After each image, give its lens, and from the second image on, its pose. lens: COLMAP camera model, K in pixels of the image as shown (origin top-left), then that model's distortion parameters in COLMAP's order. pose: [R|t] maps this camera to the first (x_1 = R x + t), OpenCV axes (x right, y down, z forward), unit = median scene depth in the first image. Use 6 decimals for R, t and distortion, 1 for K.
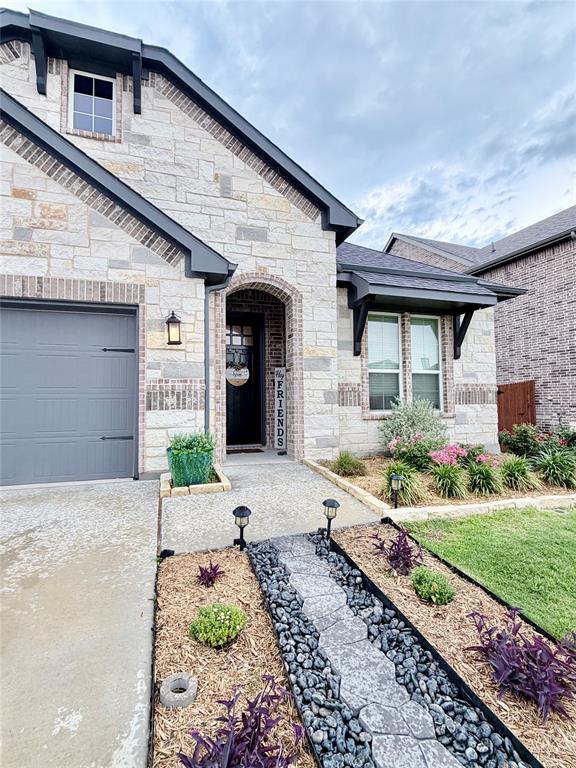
lens RADIAL K [[384.6, 0, 288.2], [0, 384.6, 384.4], [0, 0, 1]] dist [0.003268, -0.002287]
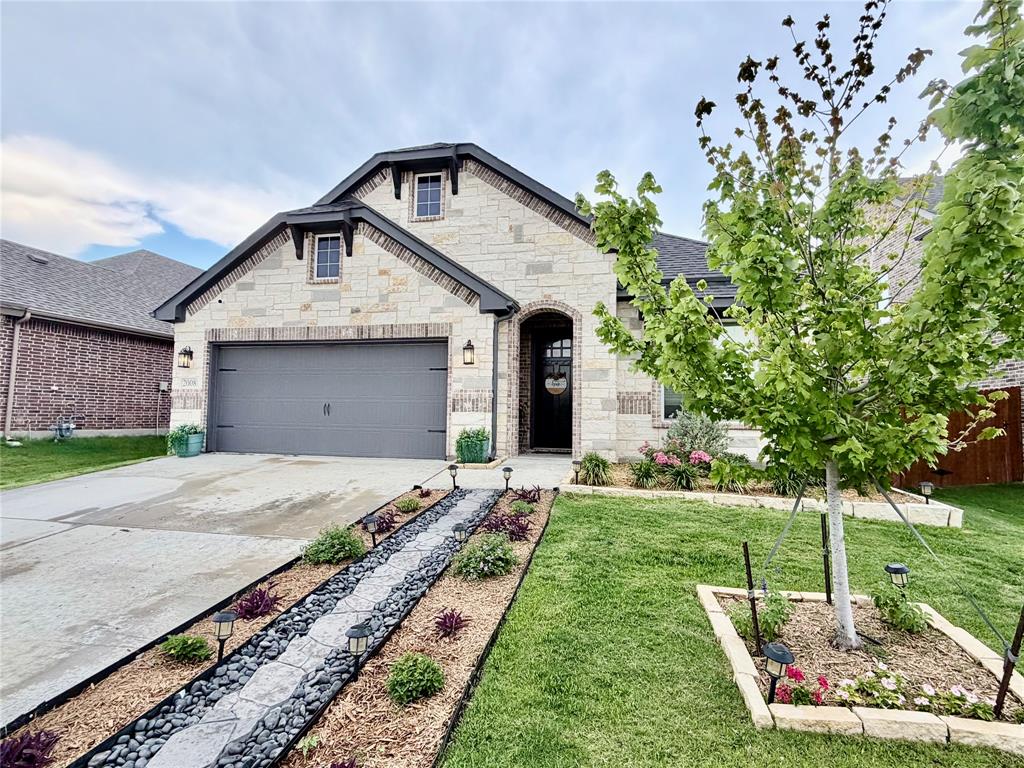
lens RADIAL K [[512.8, 0, 509.3], [0, 512.8, 386.0], [0, 0, 1]] dist [0.003268, -0.002287]
pose [[0.865108, -0.007565, -0.501529, 0.685433], [0.001291, 0.999917, -0.012857, -0.002637], [0.501584, 0.010475, 0.865046, -0.471501]]
